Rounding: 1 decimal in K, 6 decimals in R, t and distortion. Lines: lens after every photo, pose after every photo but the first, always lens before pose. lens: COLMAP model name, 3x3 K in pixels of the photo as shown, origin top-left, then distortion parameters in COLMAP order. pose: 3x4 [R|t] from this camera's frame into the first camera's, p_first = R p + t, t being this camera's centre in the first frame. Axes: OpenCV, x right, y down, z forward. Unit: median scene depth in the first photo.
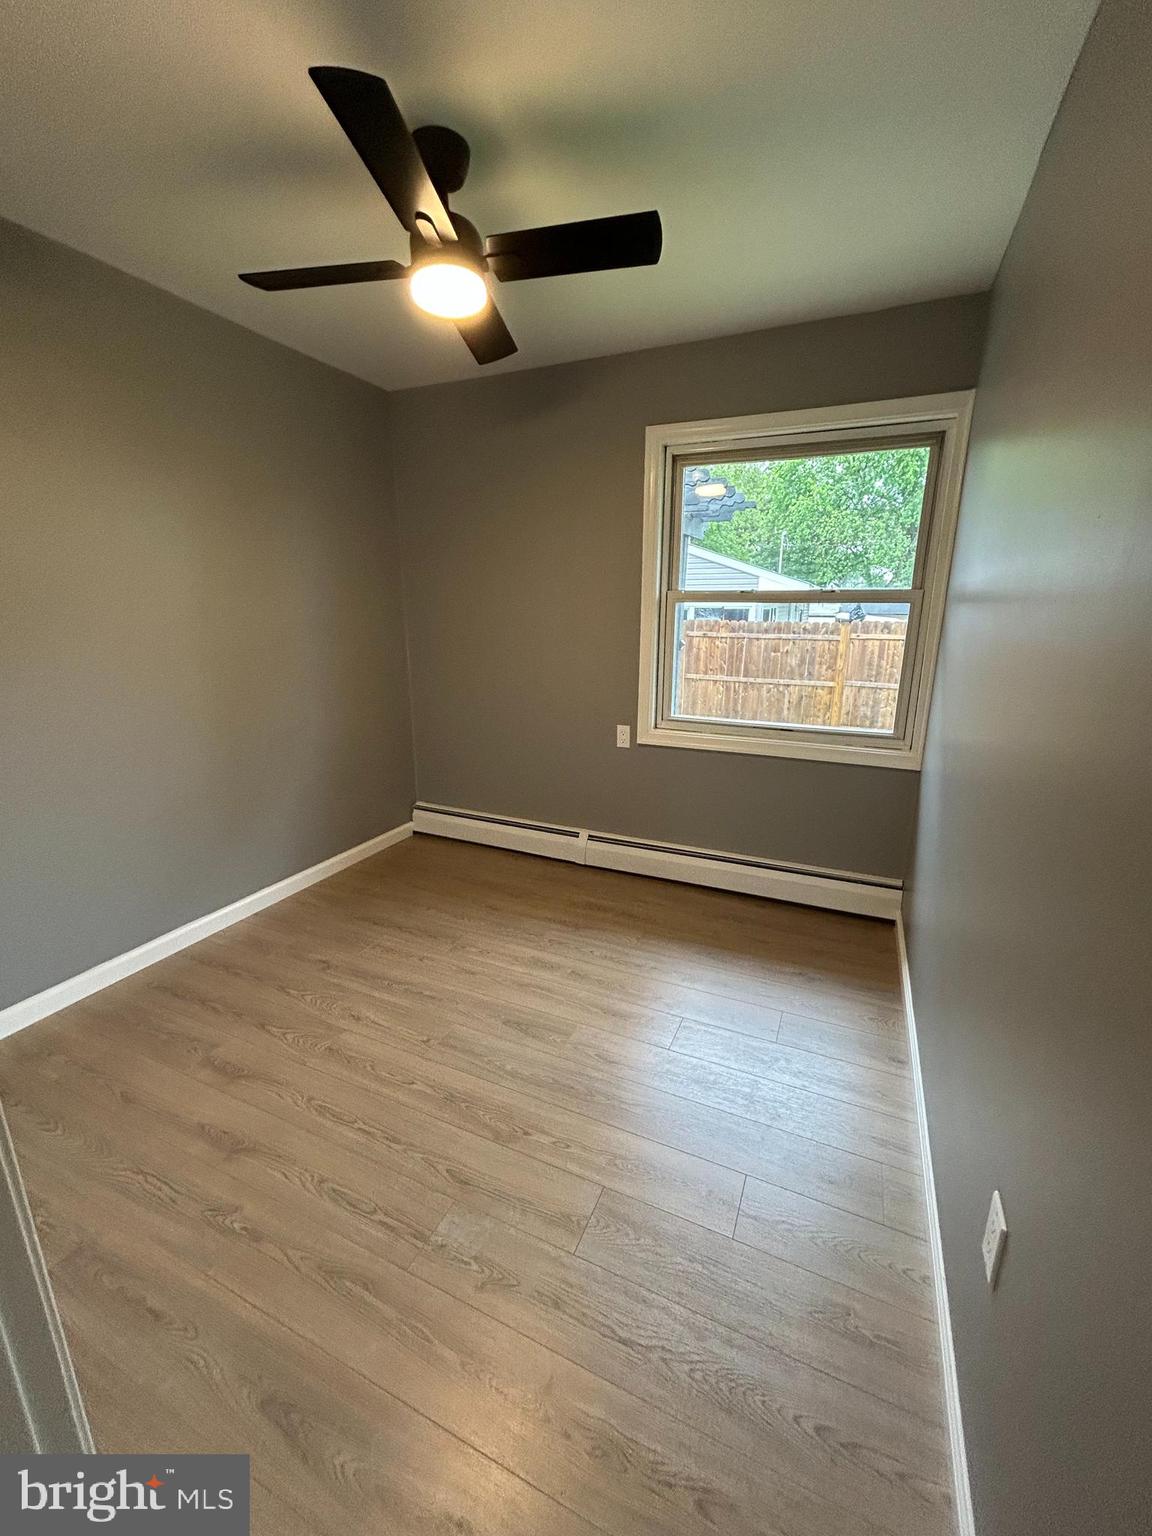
lens RADIAL K [[615.1, 0, 579.3], [0, 615.1, 764.5], [0, 0, 1]] dist [-0.002336, 0.001346]
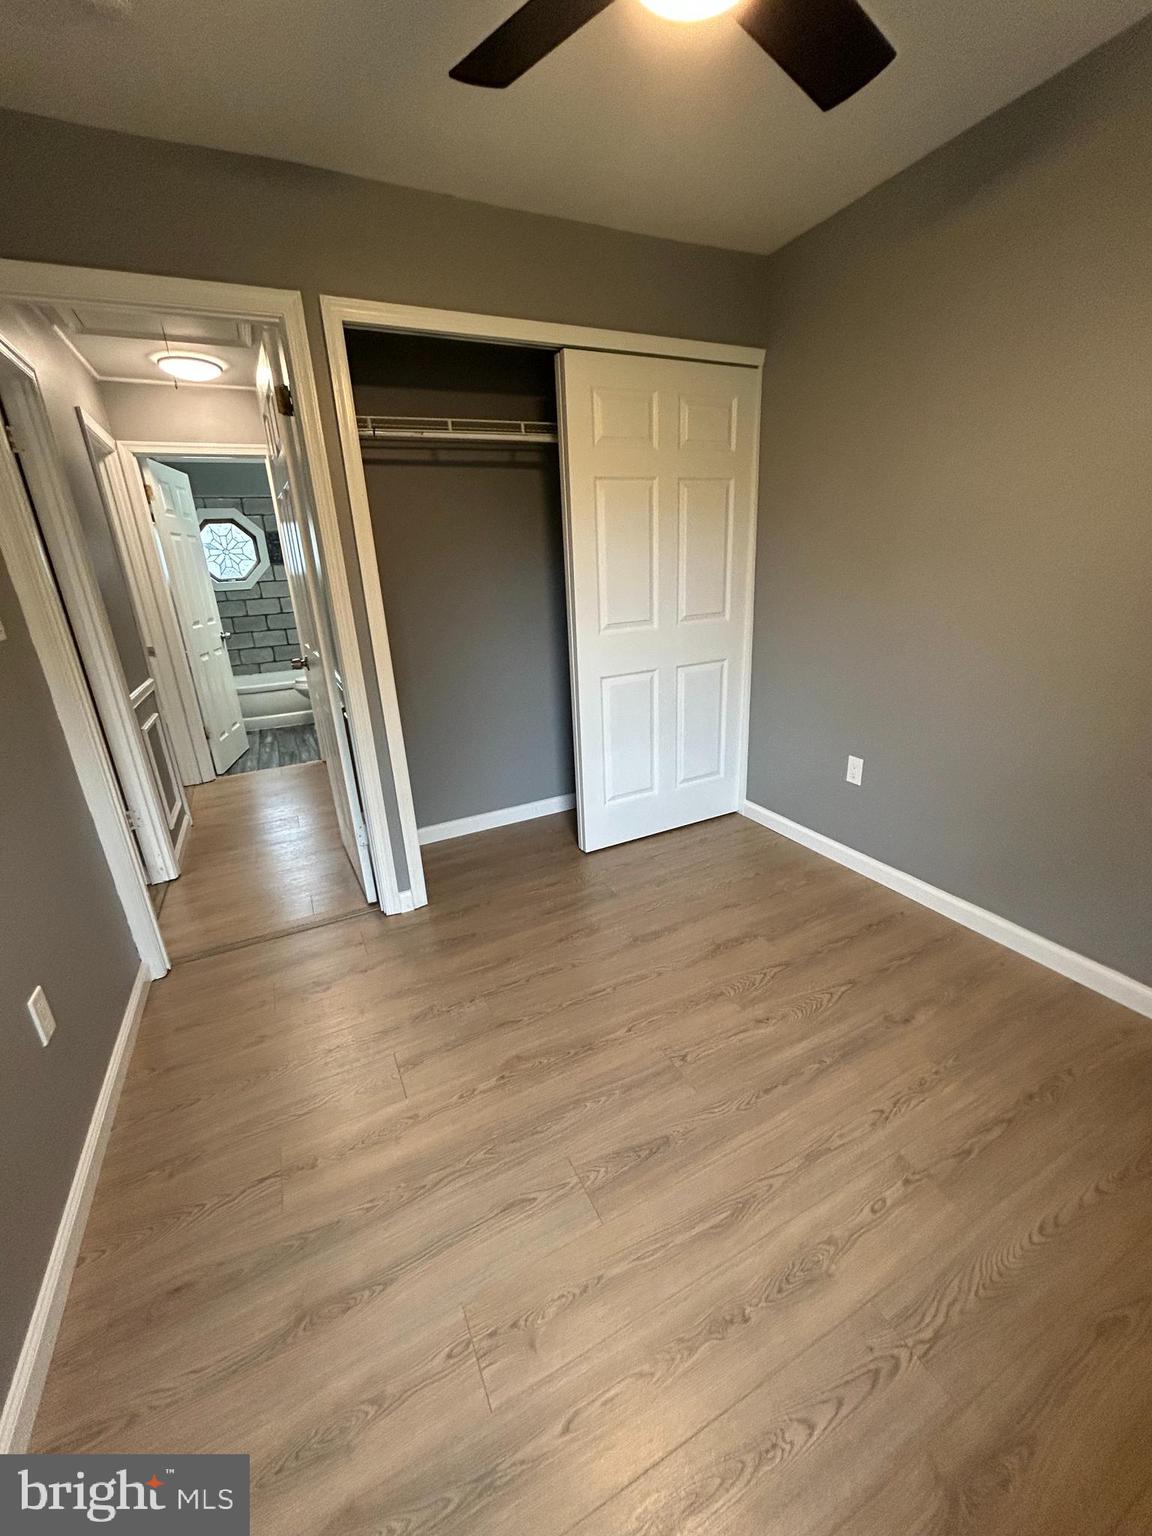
lens RADIAL K [[615.1, 0, 582.0], [0, 615.1, 772.7], [0, 0, 1]] dist [-0.002336, 0.001346]
pose [[-0.632077, 0.278309, -0.723203, 0.456143], [-0.146891, 0.873326, 0.464462, -0.361699], [0.760856, 0.399808, -0.511128, 1.511276]]
